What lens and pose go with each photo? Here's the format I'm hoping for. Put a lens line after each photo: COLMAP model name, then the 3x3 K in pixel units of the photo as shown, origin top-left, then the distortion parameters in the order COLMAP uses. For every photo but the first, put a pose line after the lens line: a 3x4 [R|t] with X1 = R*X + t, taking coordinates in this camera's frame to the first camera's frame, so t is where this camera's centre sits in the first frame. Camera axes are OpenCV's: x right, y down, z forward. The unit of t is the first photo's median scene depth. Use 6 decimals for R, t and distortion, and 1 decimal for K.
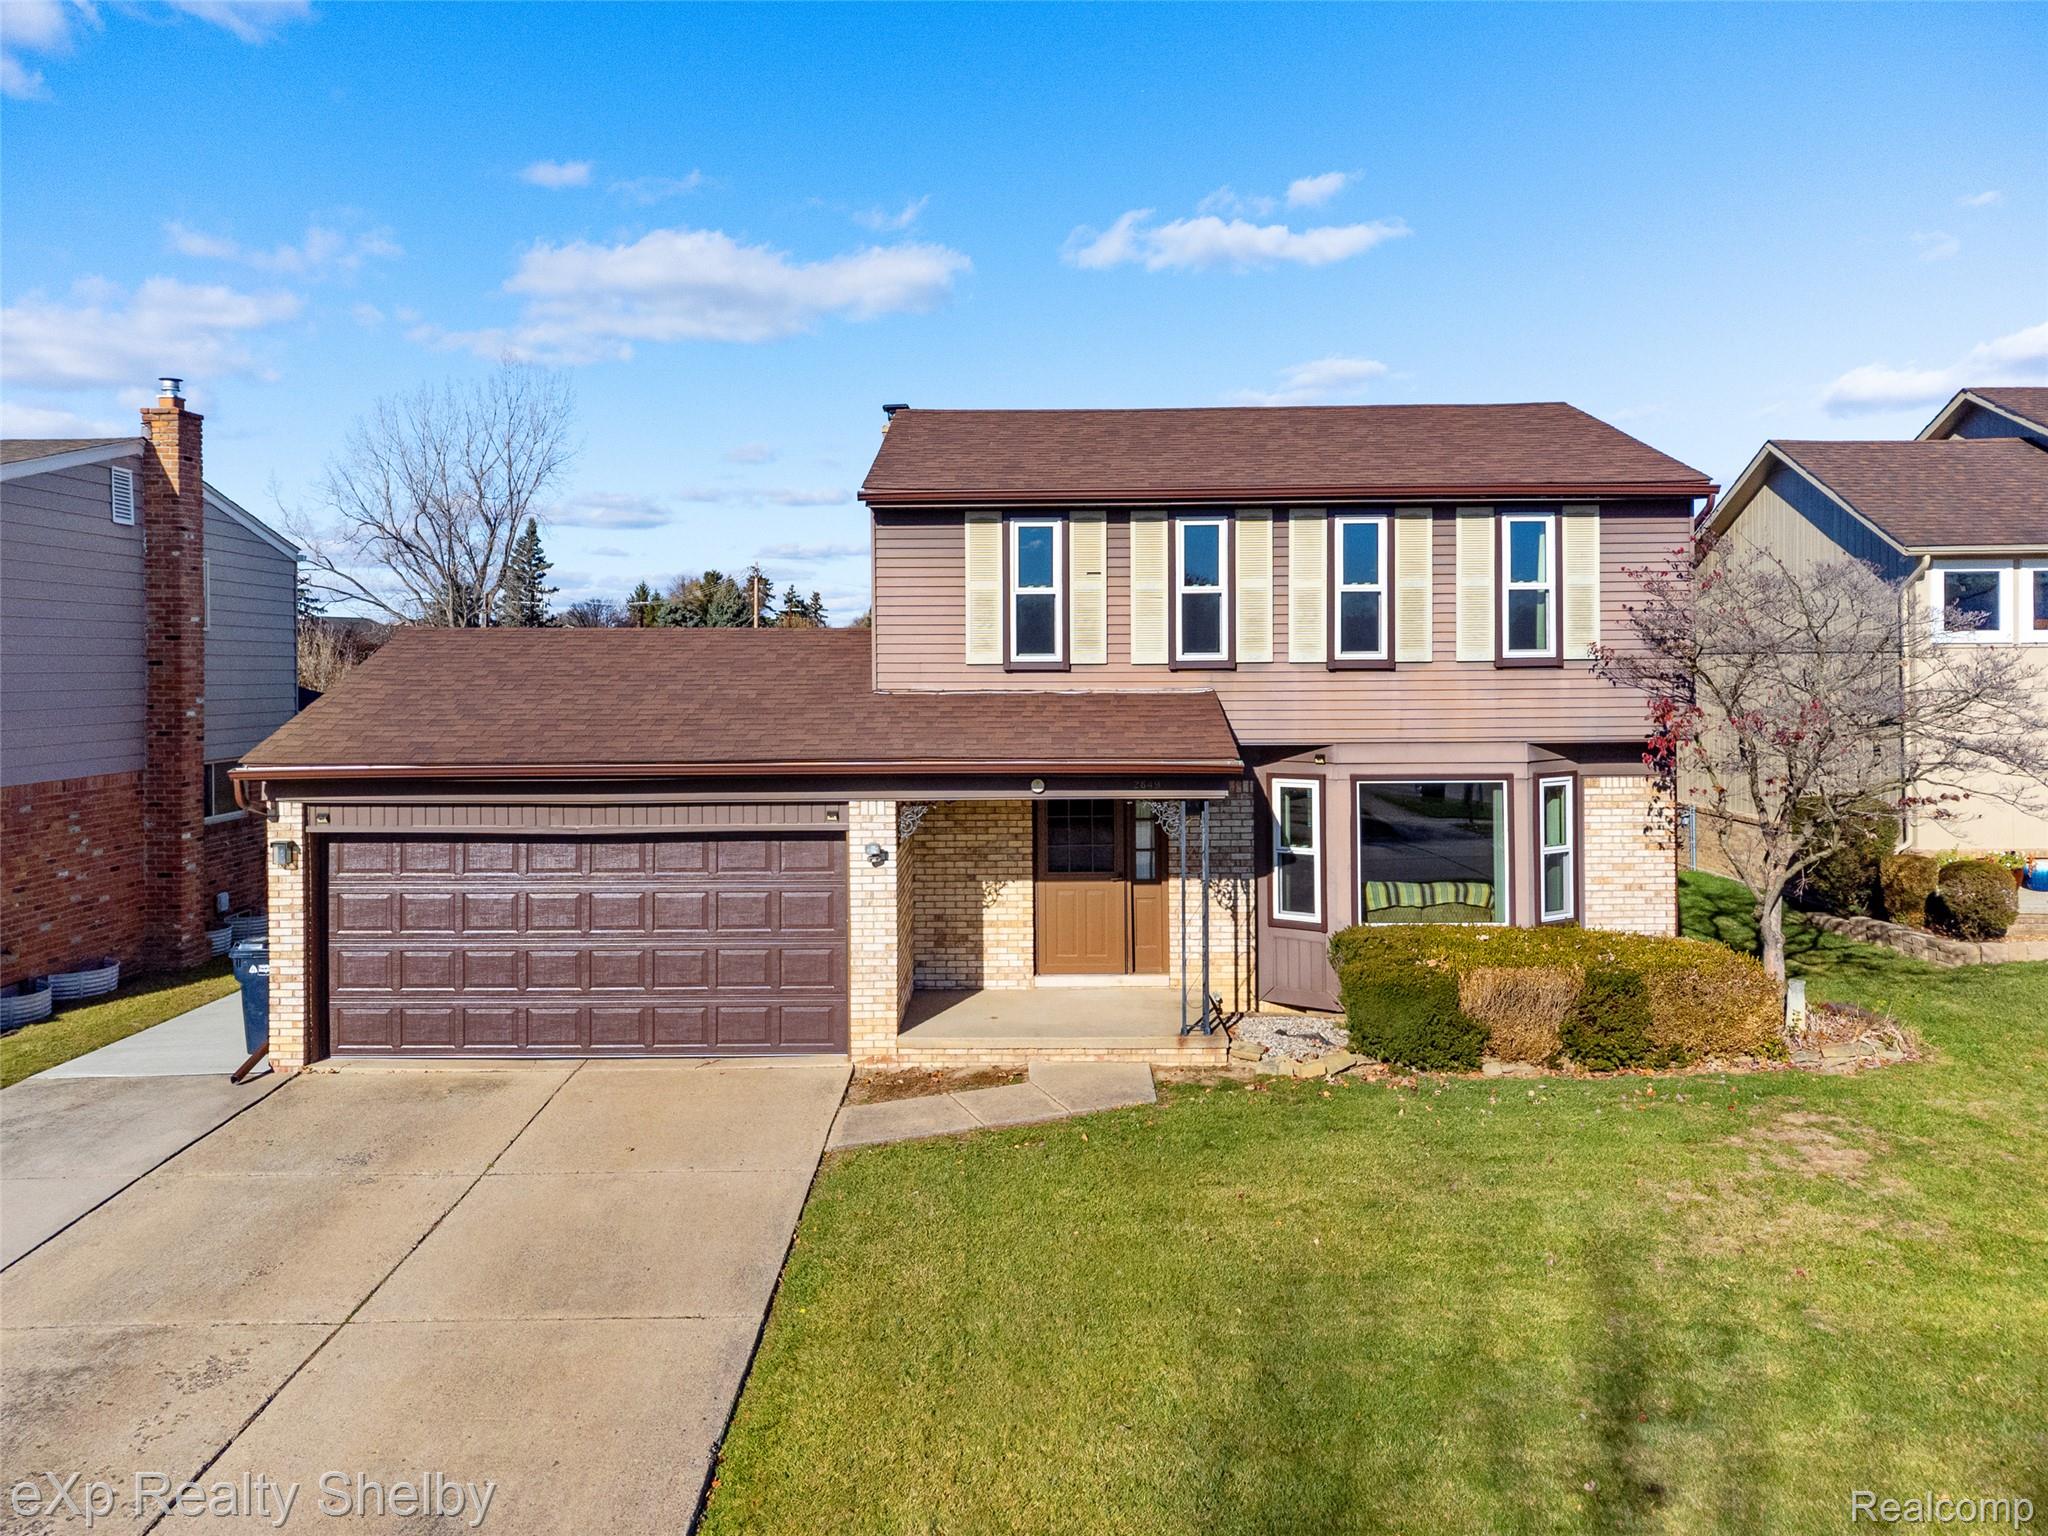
lens RADIAL K [[1593.0, 0, 1024.8], [0, 1593.0, 711.7], [0, 0, 1]] dist [0.006138, 0.011963]
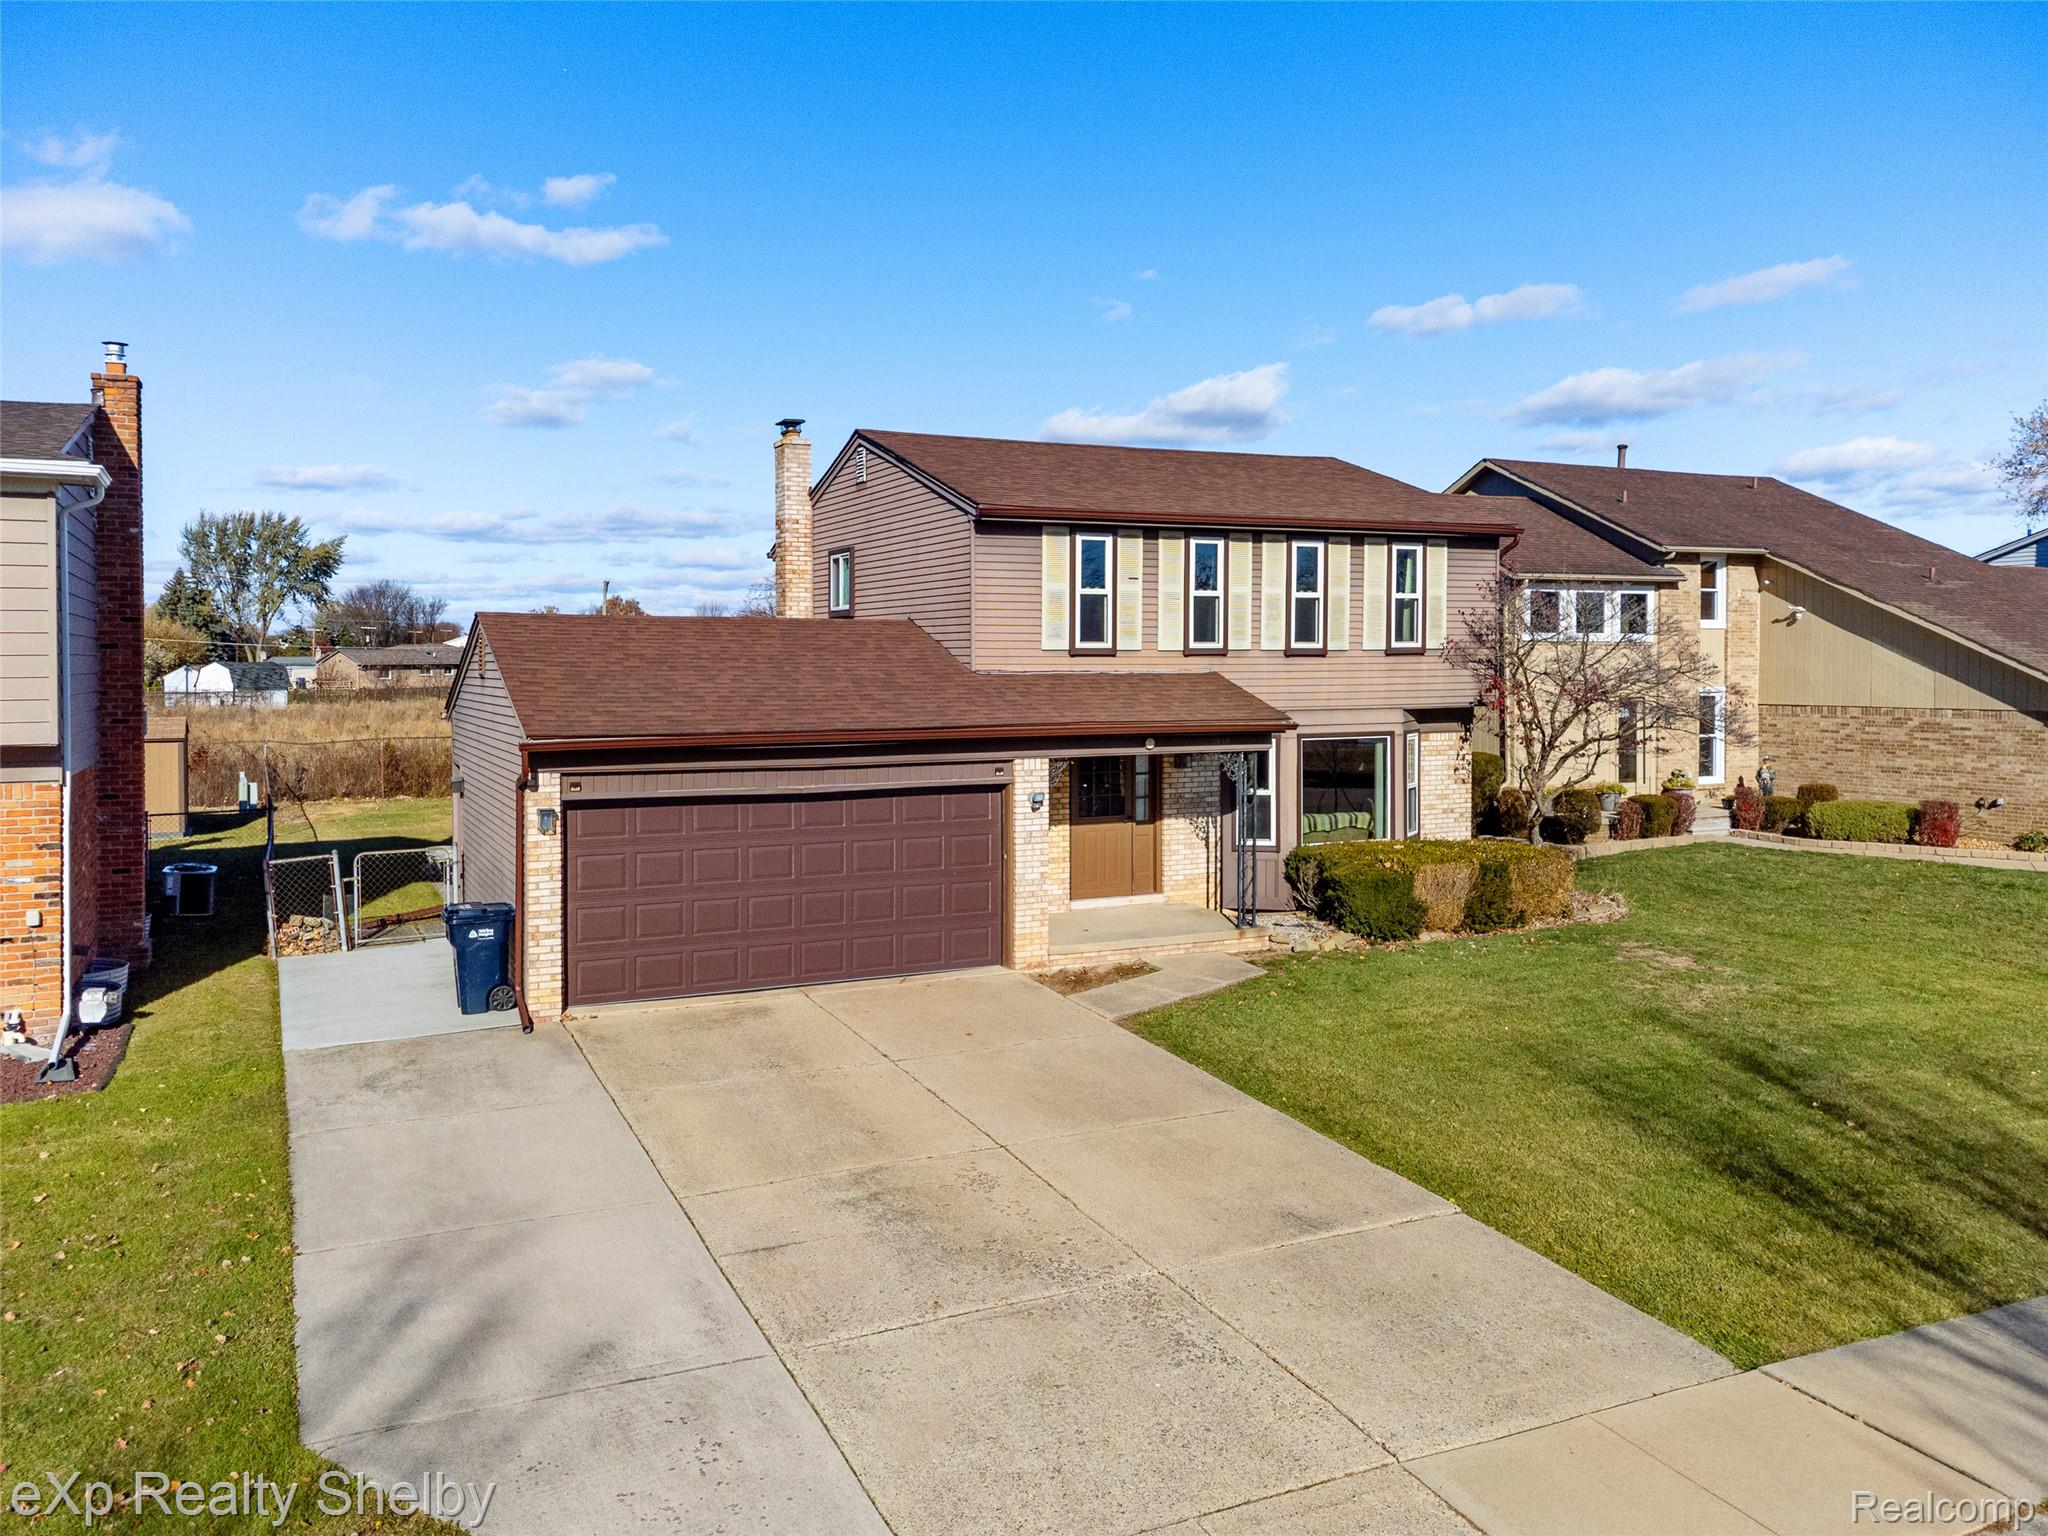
lens RADIAL K [[1568.2, 0, 1024.0], [0, 1568.2, 768.0], [0, 0, 1]] dist [0.013369, 0.001792]
pose [[0.899918, -0.026947, 0.435225, -0.582231], [0.012104, 0.999248, 0.036839, 0.016799], [-0.435890, -0.027884, 0.899568, -0.090054]]
